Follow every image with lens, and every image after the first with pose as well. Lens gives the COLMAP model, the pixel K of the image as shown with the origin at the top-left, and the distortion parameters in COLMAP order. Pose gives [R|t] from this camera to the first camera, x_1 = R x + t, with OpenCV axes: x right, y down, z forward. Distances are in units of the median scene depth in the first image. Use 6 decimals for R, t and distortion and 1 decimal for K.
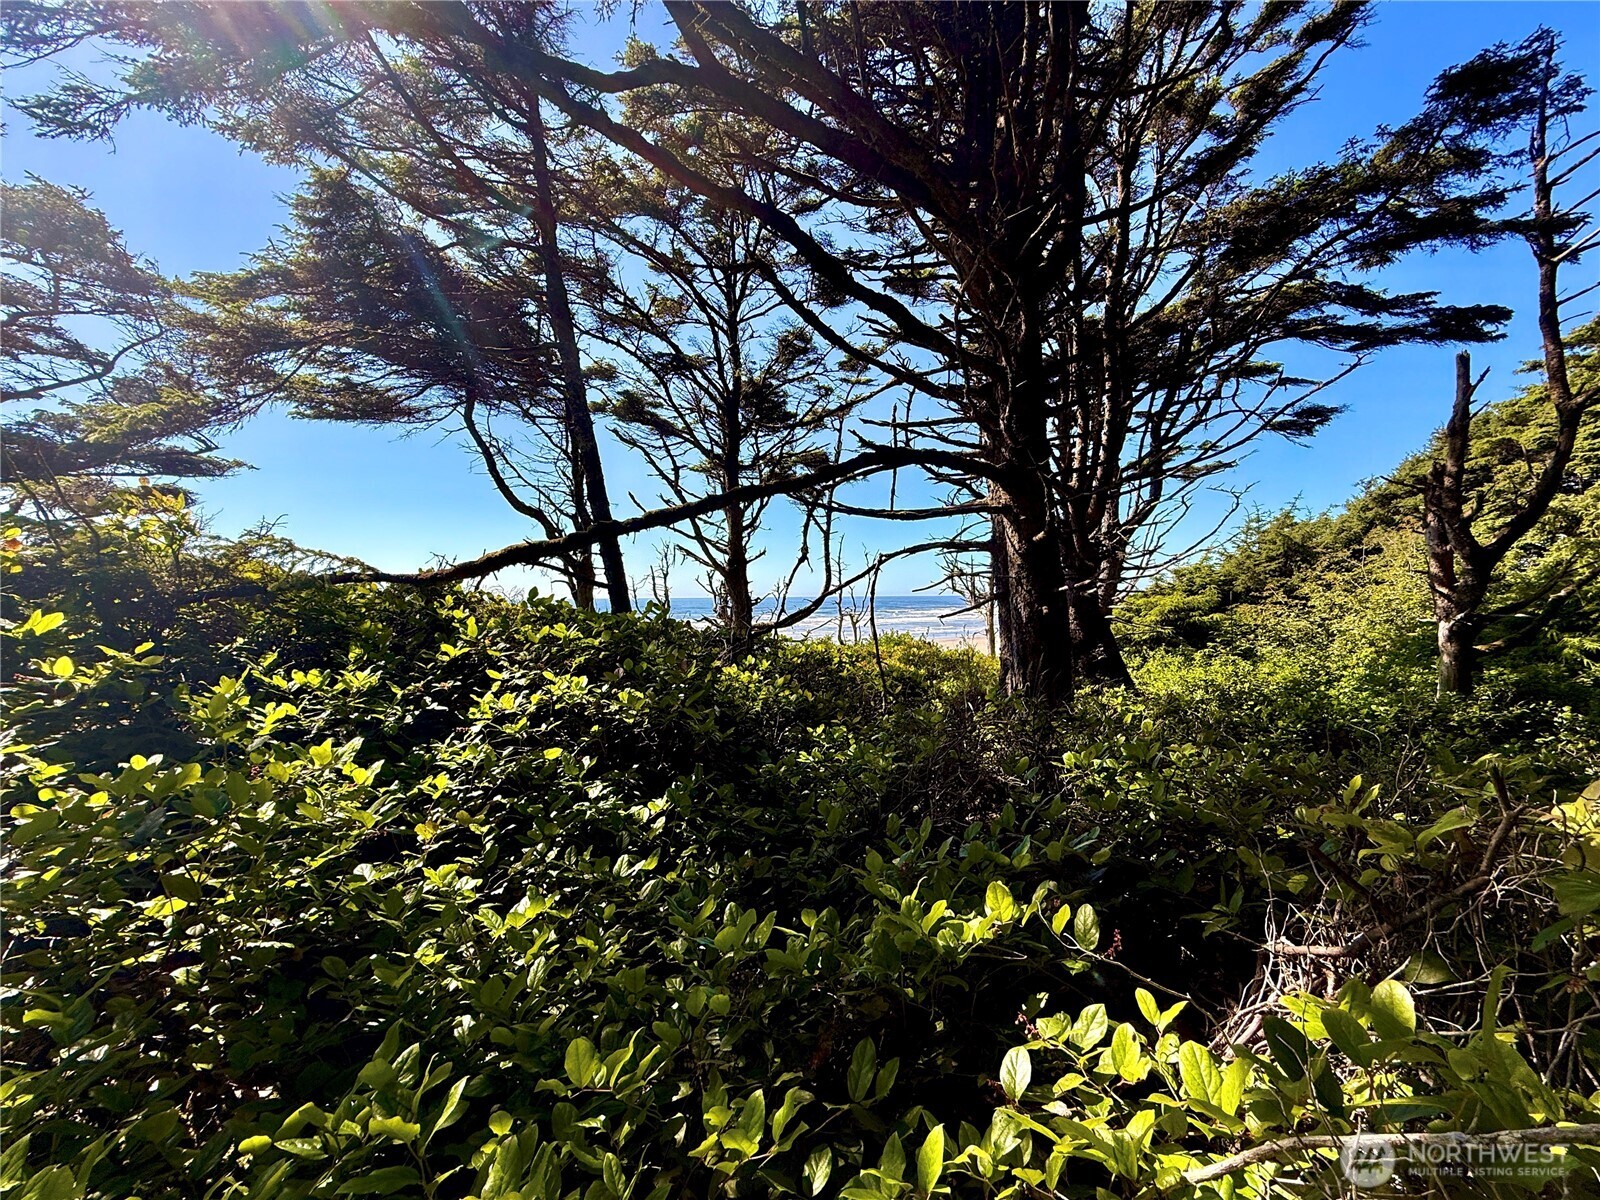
lens RADIAL K [[619.5, 0, 803.0], [0, 619.5, 601.3], [0, 0, 1]] dist [0.004860, -0.000203]
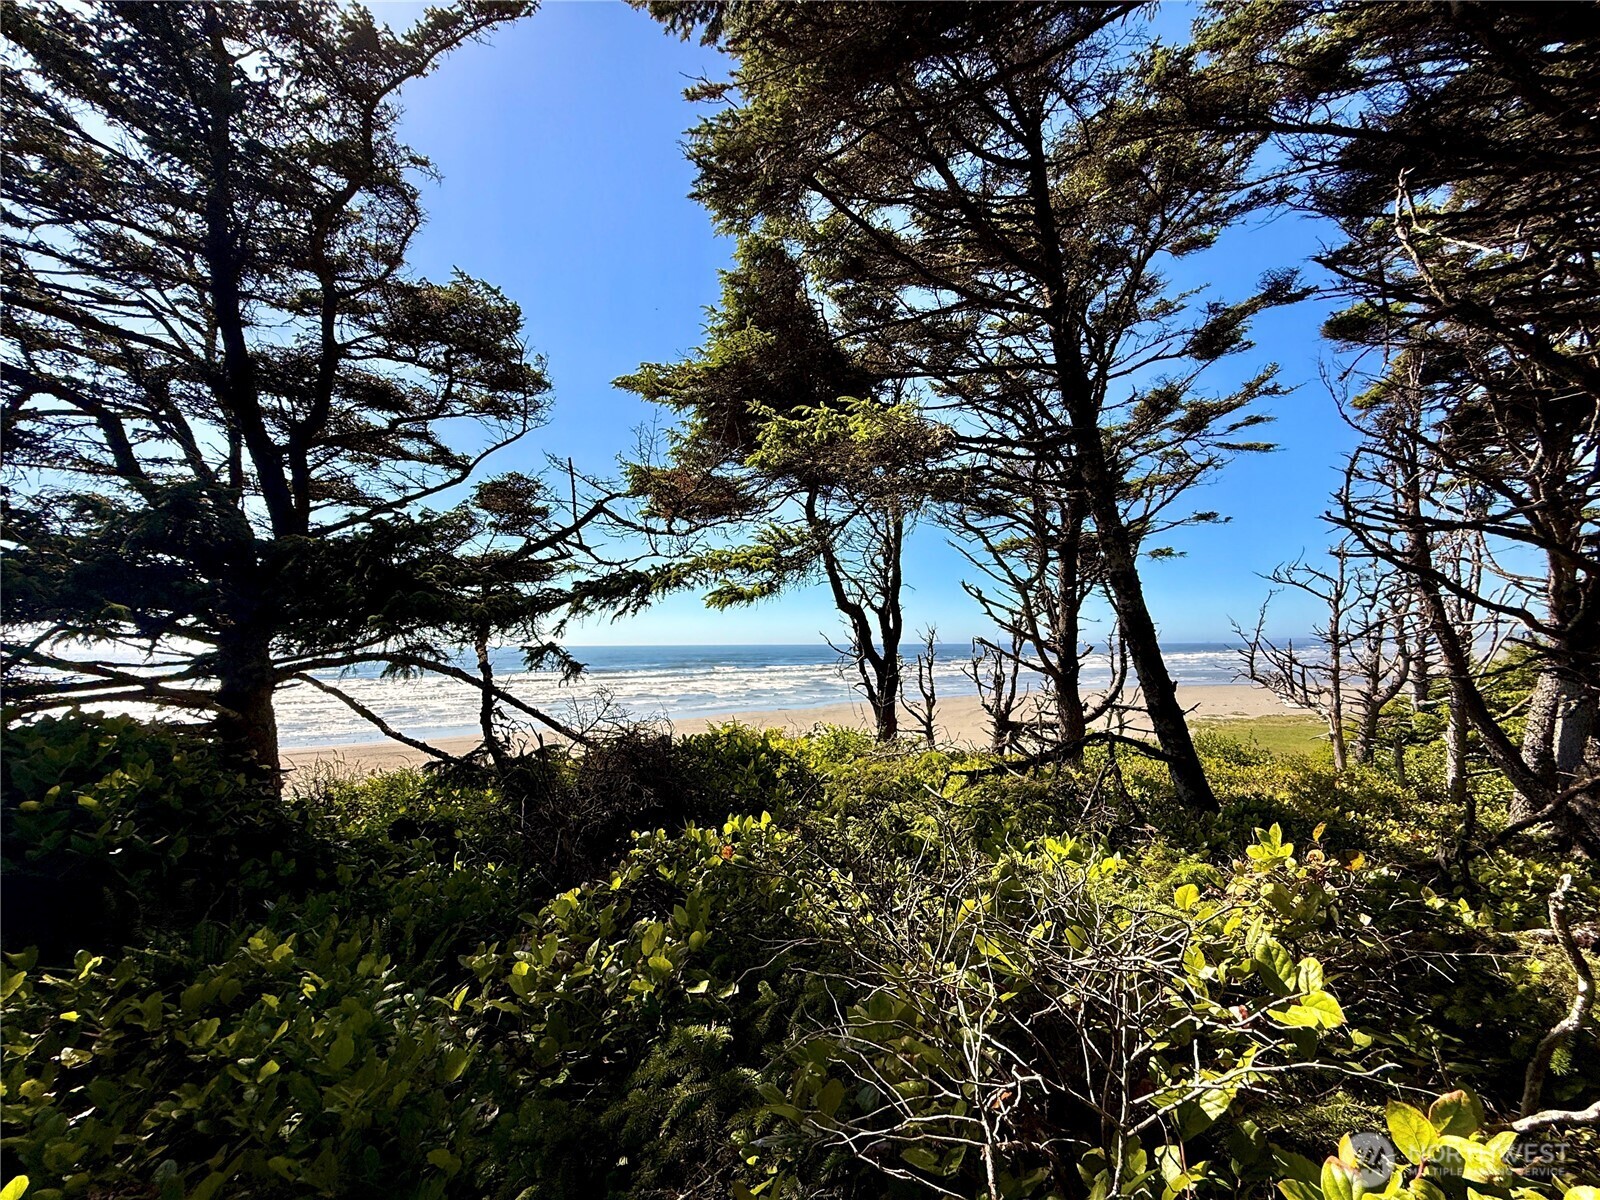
lens RADIAL K [[619.5, 0, 804.7], [0, 619.5, 604.2], [0, 0, 1]] dist [0.004860, -0.000203]
pose [[0.993542, -0.013796, -0.112627, -0.544669], [0.005430, 0.997225, -0.074247, -0.115209], [0.113338, 0.073156, 0.990860, 0.176367]]
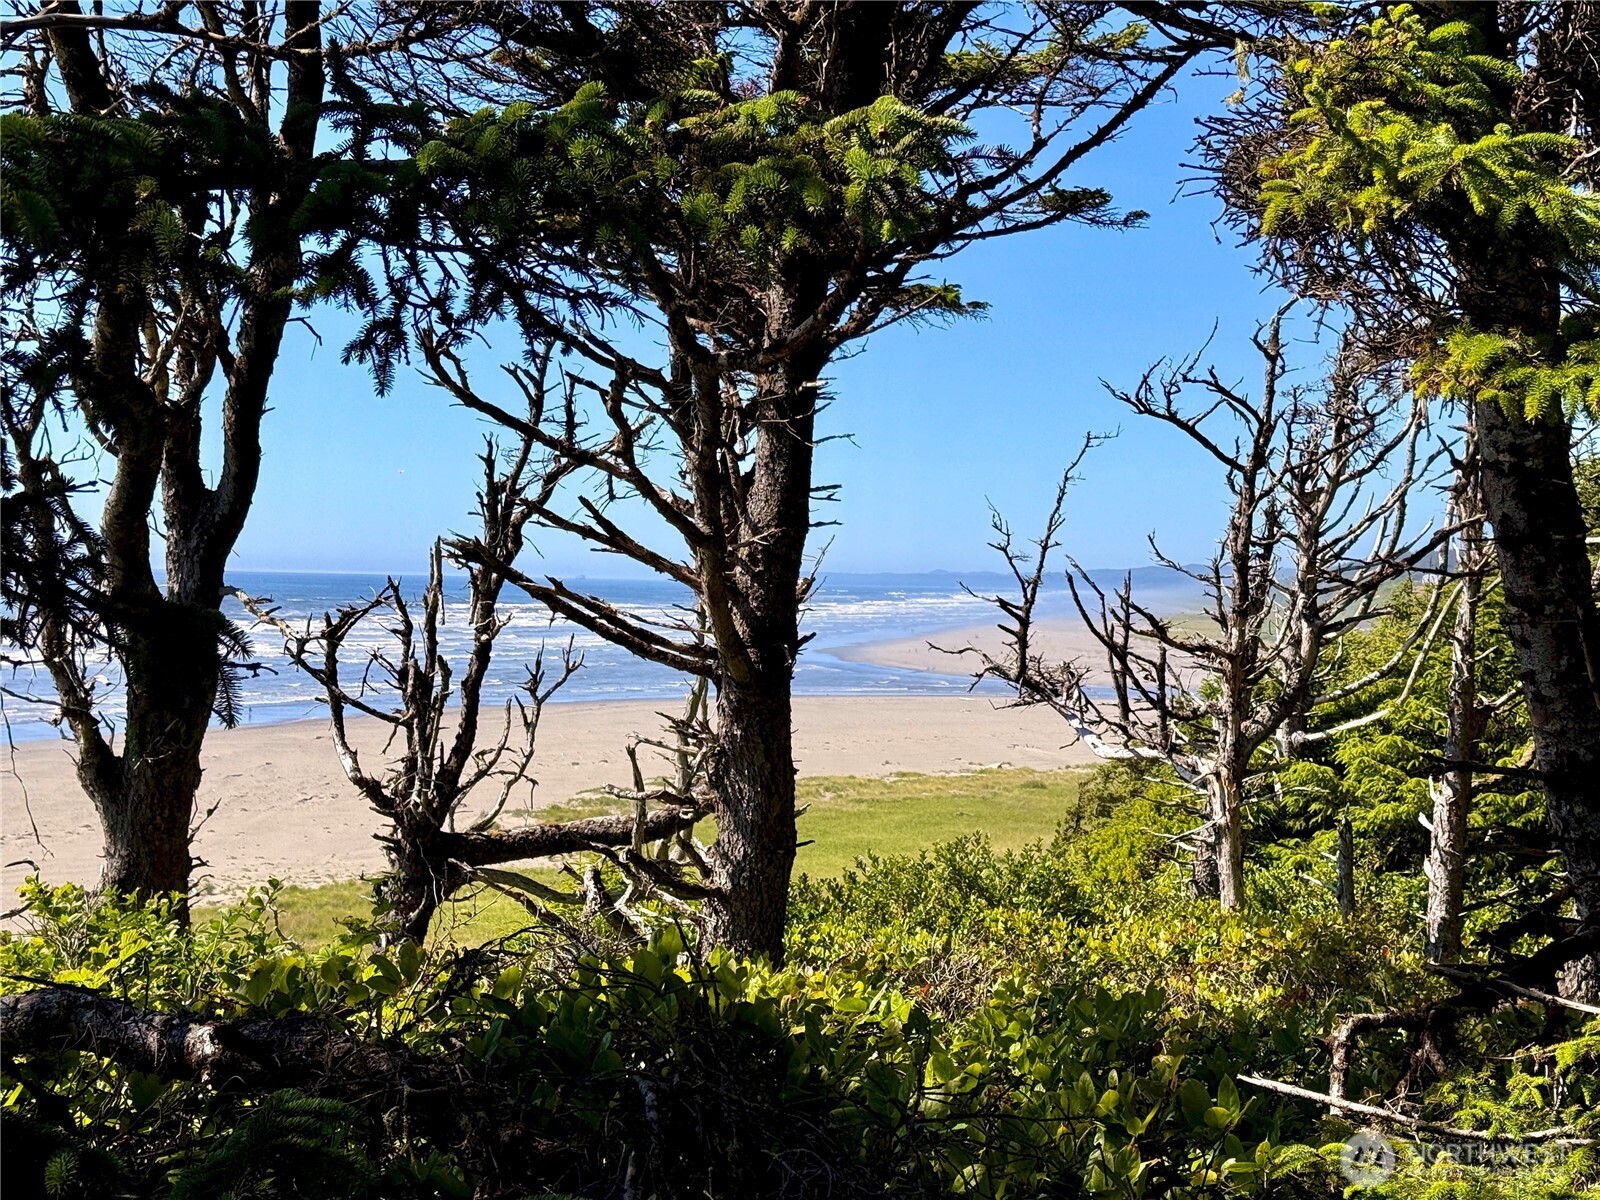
lens RADIAL K [[2166.5, 0, 848.6], [0, 2166.5, 608.3], [0, 0, 1]] dist [0.149214, 0.000000]
pose [[0.853624, 0.010225, 0.520789, -0.787897], [-0.015130, 0.999872, 0.005168, -0.109326], [-0.520670, -0.012291, 0.853670, 0.318781]]
